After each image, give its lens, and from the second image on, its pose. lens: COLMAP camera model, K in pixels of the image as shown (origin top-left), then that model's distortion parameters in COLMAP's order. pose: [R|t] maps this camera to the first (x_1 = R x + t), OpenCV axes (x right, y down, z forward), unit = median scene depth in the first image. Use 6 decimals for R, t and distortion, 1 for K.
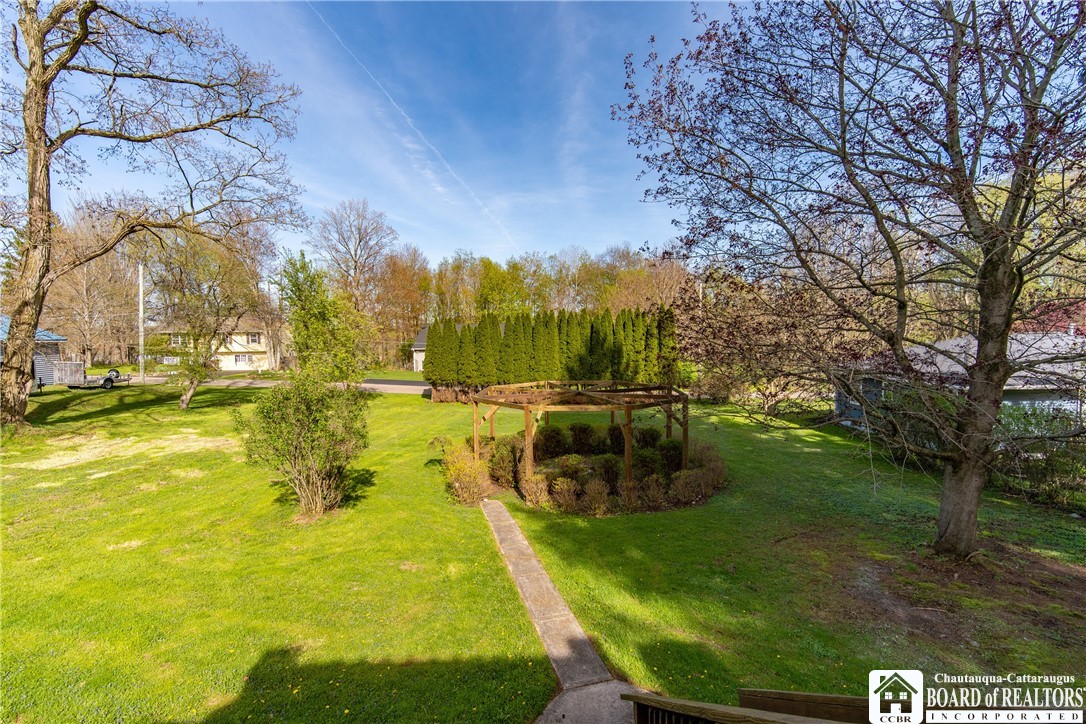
lens RADIAL K [[472.5, 0, 545.1], [0, 472.5, 360.6], [0, 0, 1]] dist [0.009127, -0.001436]
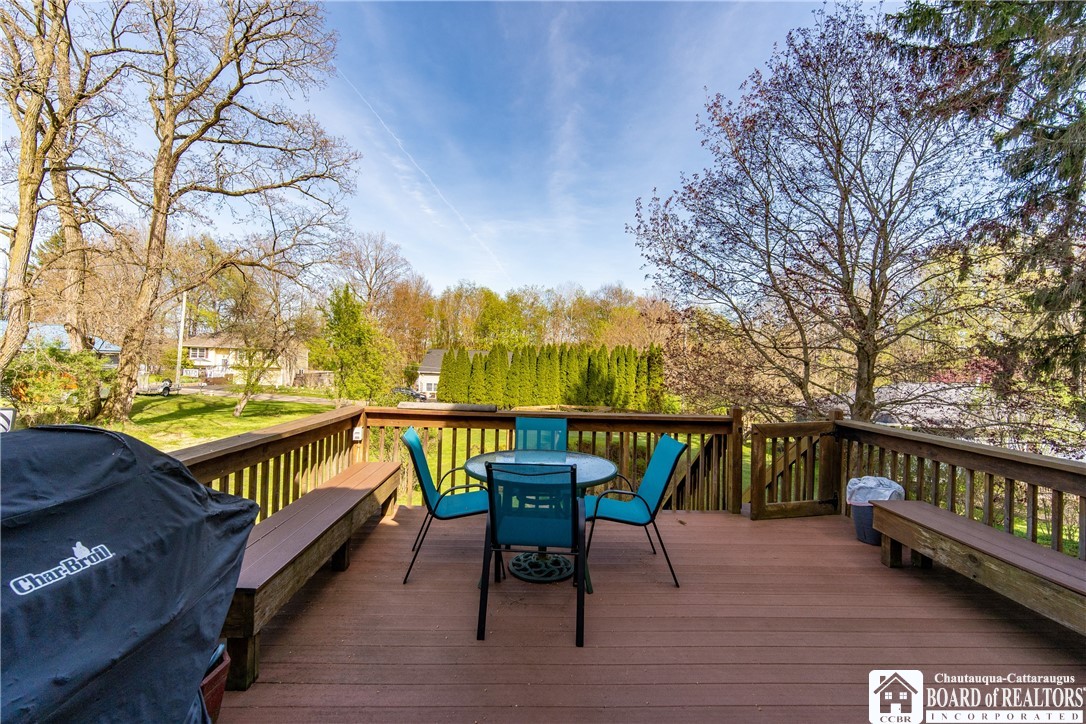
lens RADIAL K [[472.5, 0, 548.0], [0, 472.5, 360.0], [0, 0, 1]] dist [0.009127, -0.001436]
pose [[0.998375, 0.045401, 0.034429, -0.064992], [-0.043298, 0.997287, -0.059536, 0.001172], [-0.037039, 0.057948, 0.997632, -0.219595]]
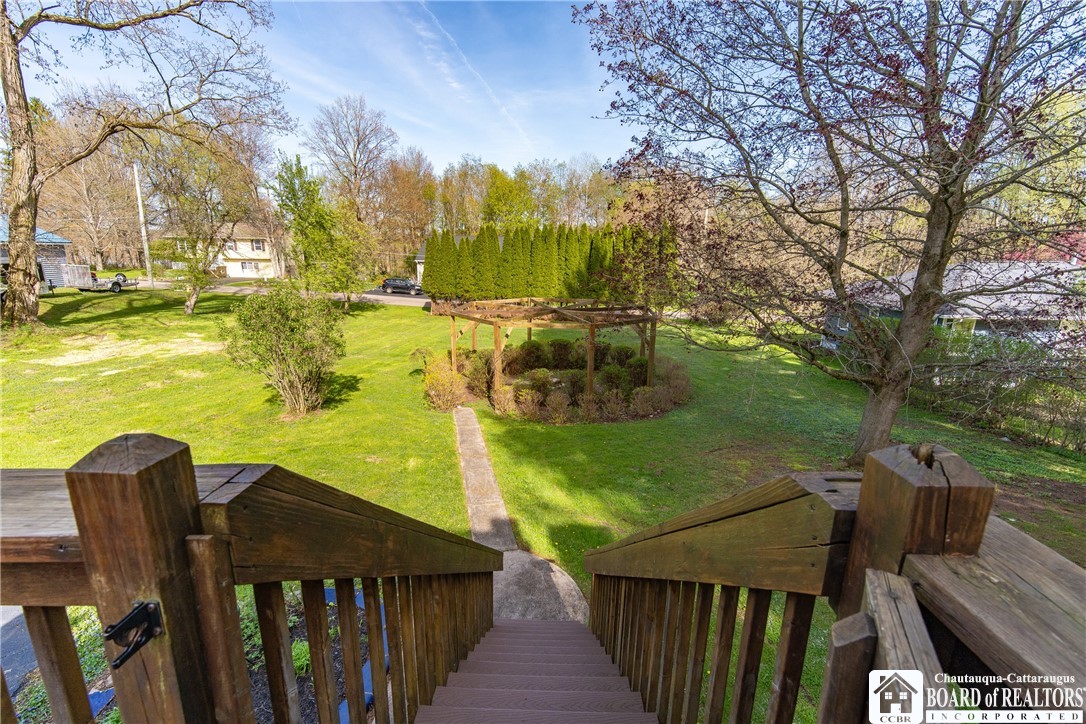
lens RADIAL K [[472.5, 0, 545.1], [0, 472.5, 364.1], [0, 0, 1]] dist [0.009127, -0.001436]
pose [[0.999155, 0.032287, -0.025437, 0.061570], [-0.027058, 0.982504, 0.184263, -0.004952], [0.030941, -0.183419, 0.982548, -0.027070]]
